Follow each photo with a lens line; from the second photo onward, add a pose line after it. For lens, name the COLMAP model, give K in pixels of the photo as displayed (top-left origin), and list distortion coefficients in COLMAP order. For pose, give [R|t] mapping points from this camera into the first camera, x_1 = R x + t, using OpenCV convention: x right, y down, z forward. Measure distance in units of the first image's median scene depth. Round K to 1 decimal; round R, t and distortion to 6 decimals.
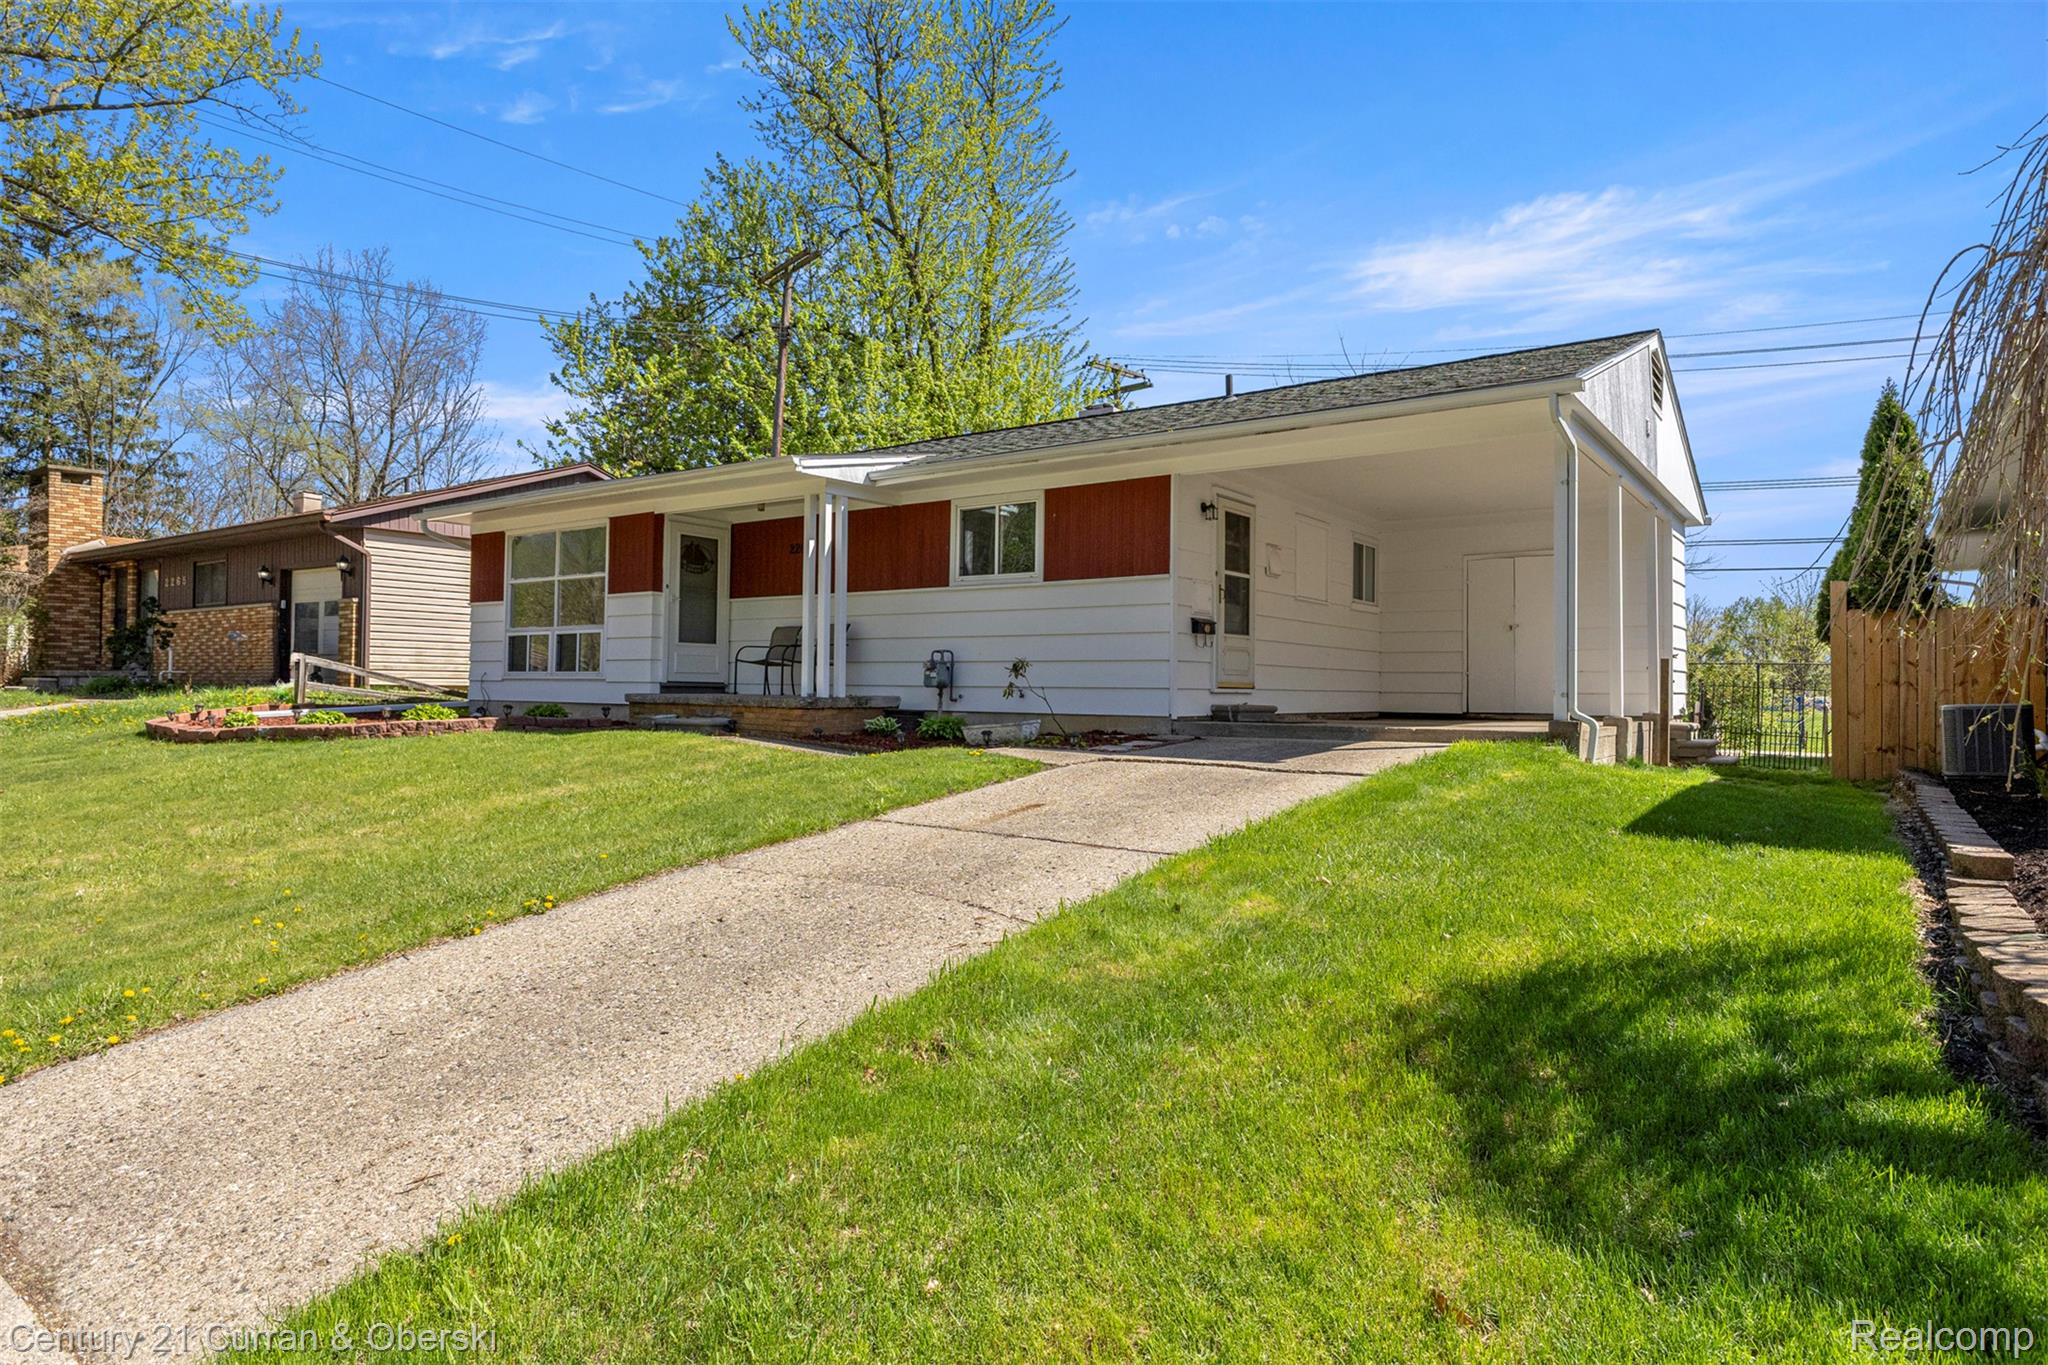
lens RADIAL K [[1097.8, 0, 1020.6], [0, 1097.8, 675.1], [0, 0, 1]] dist [0.000811, 0.000059]
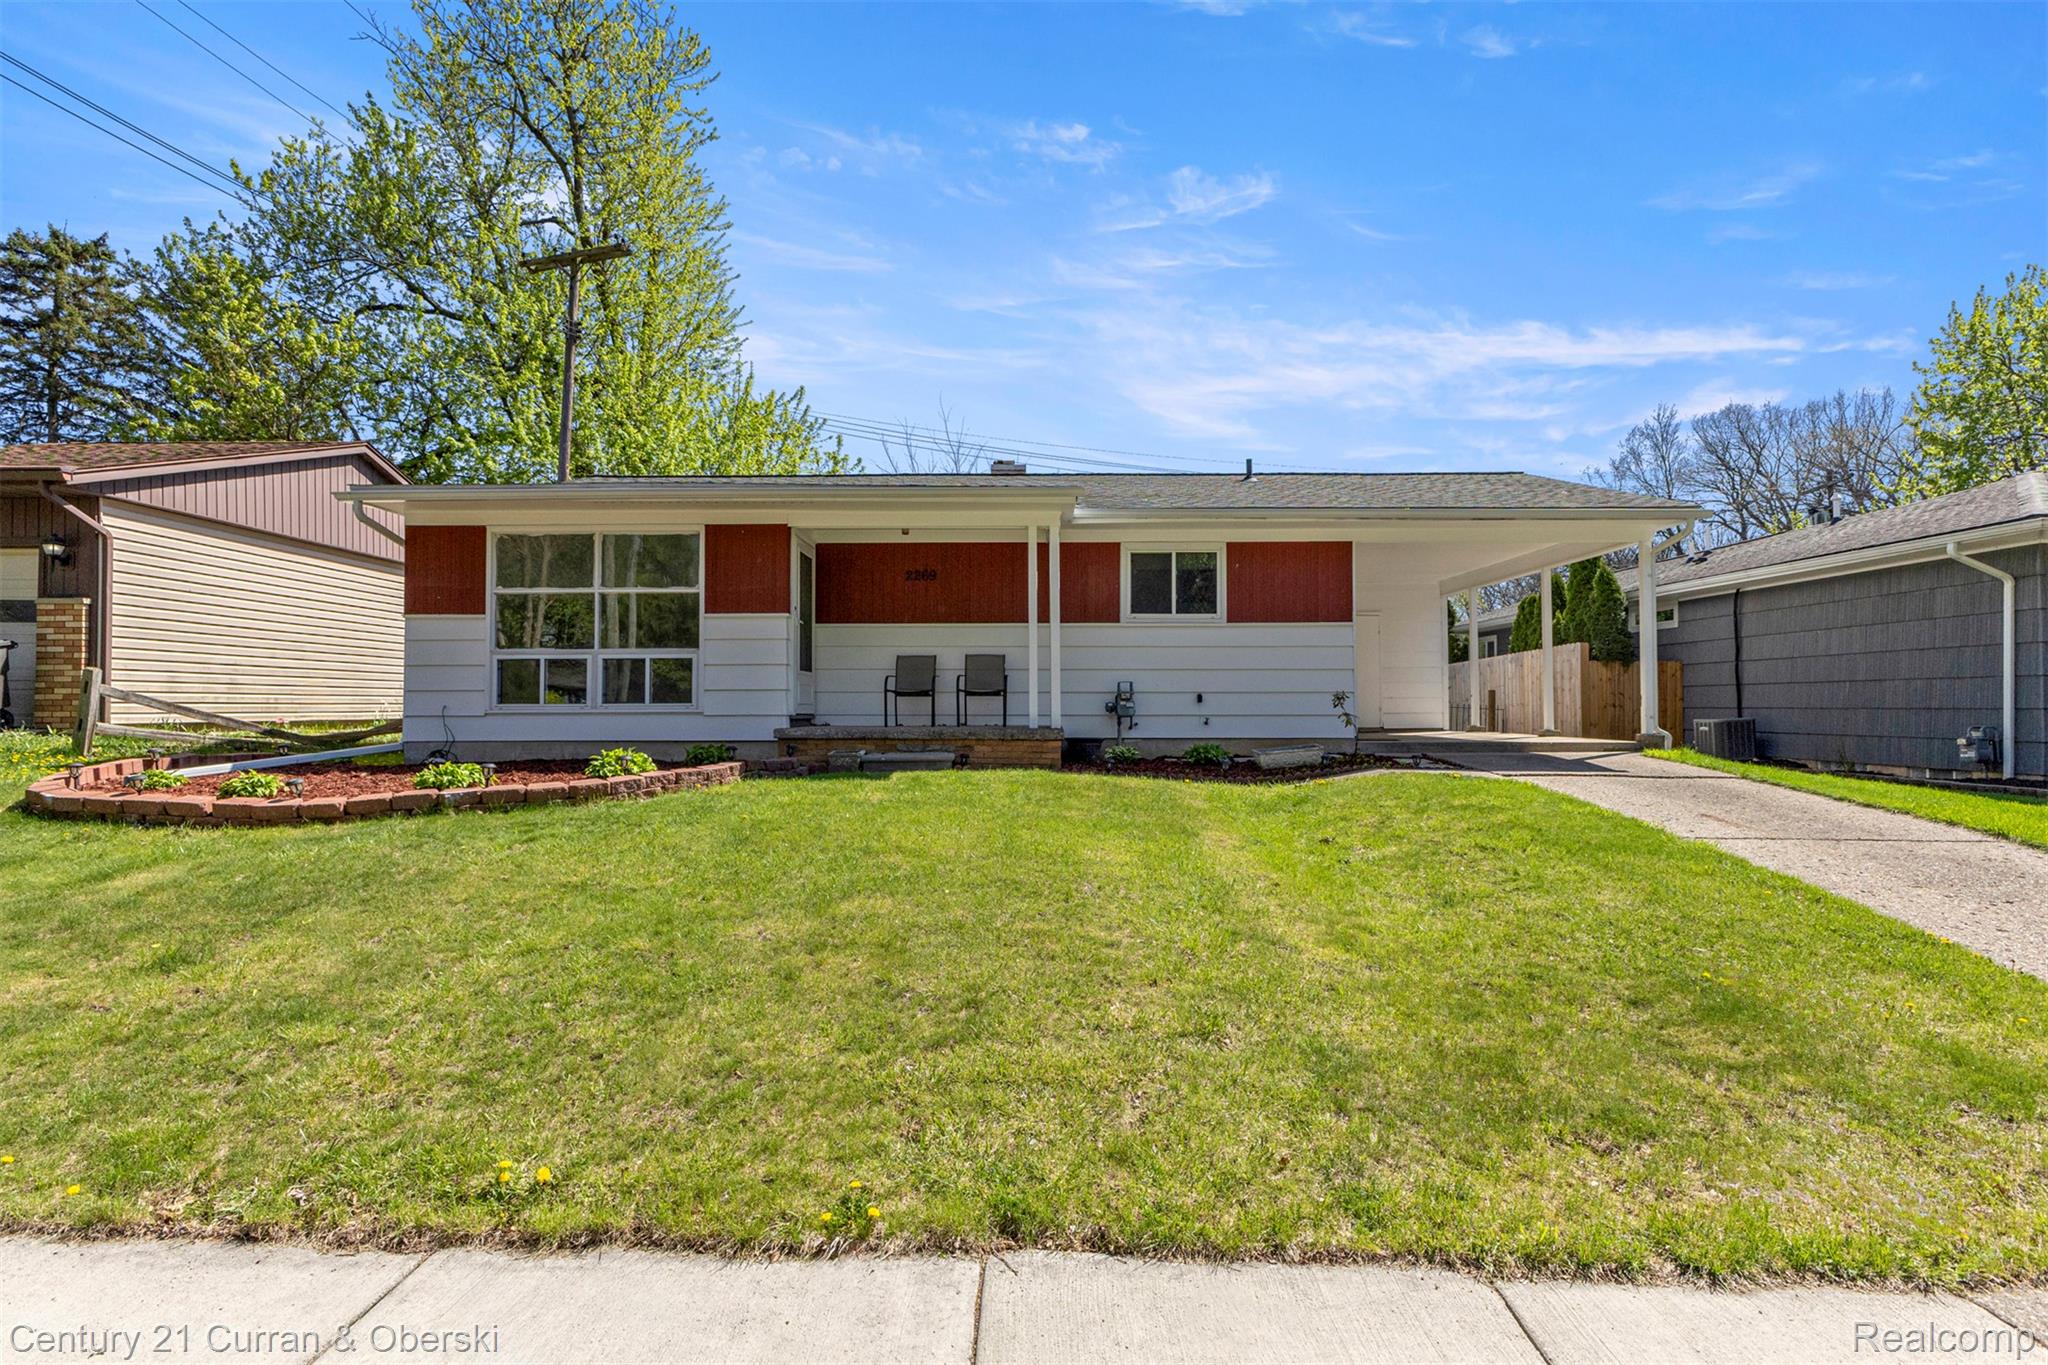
lens RADIAL K [[962.1, 0, 1027.7], [0, 962.1, 693.4], [0, 0, 1]] dist [-0.001410, 0.000211]
pose [[0.831993, 0.000759, 0.554786, -0.582197], [0.005723, 0.999934, -0.009952, -0.002047], [-0.554757, 0.011455, 0.831933, 0.232185]]
